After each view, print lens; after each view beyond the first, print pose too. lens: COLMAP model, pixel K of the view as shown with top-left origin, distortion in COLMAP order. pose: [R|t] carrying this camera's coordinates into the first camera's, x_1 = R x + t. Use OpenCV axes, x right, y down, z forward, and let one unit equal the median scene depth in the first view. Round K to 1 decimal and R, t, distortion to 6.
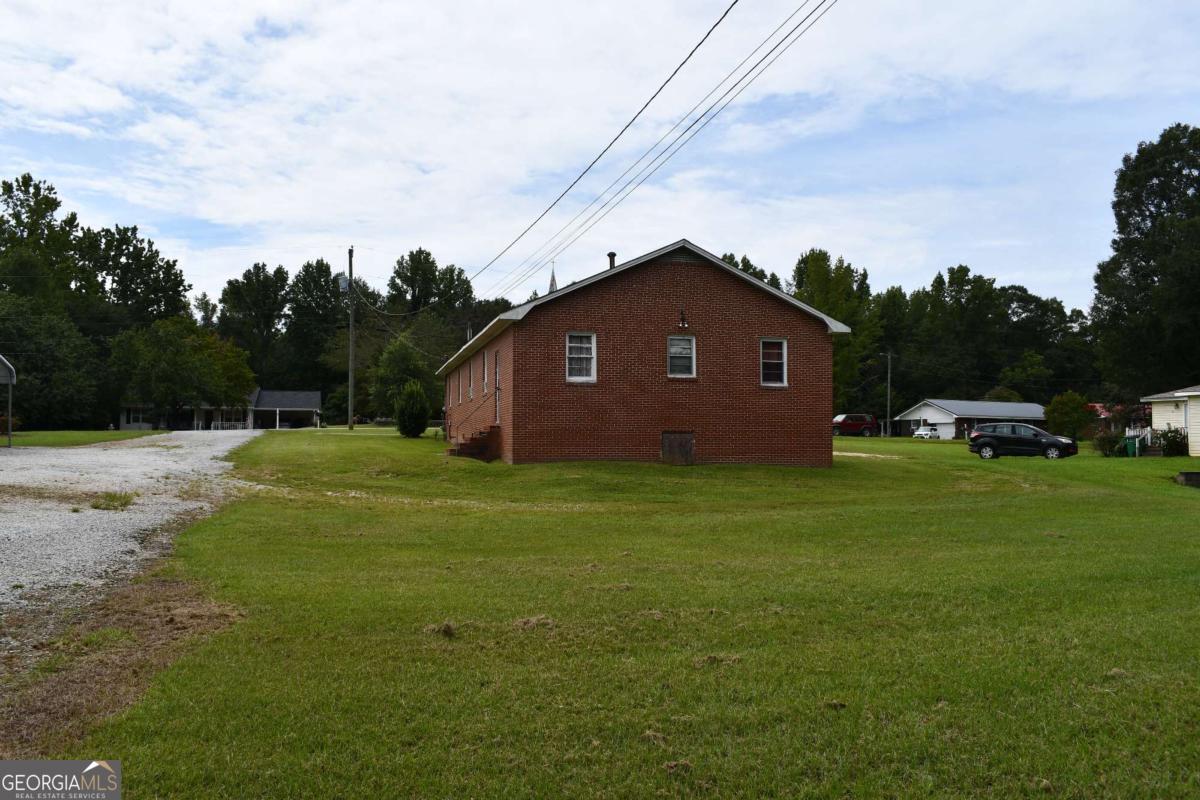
lens RADIAL K [[953.6, 0, 596.0], [0, 953.6, 400.0], [0, 0, 1]] dist [-0.058171, -0.002588]
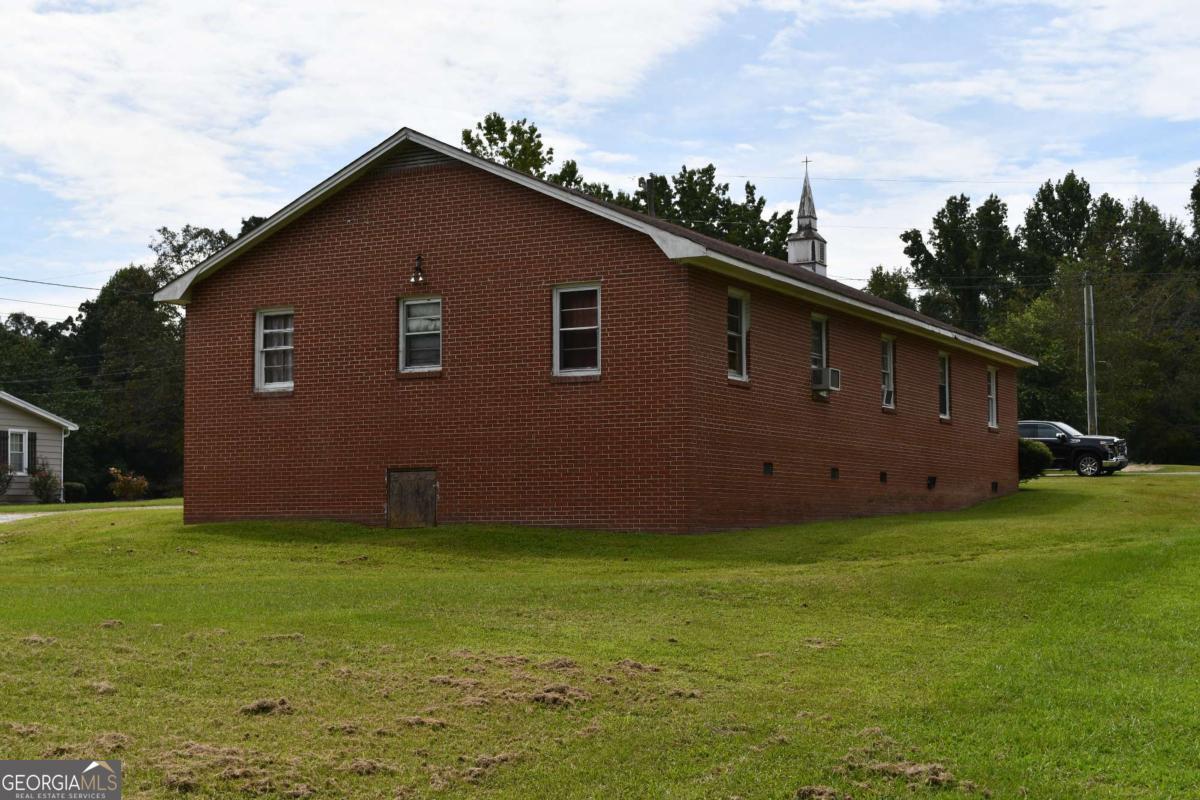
lens RADIAL K [[1755.3, 0, 598.6], [0, 1755.3, 397.3], [0, 0, 1]] dist [-0.030907, 0.017851]
pose [[0.733705, -0.055397, -0.677206, 0.482376], [0.039713, 0.998463, -0.038651, 0.019782], [0.678306, 0.001464, 0.734778, 0.172207]]
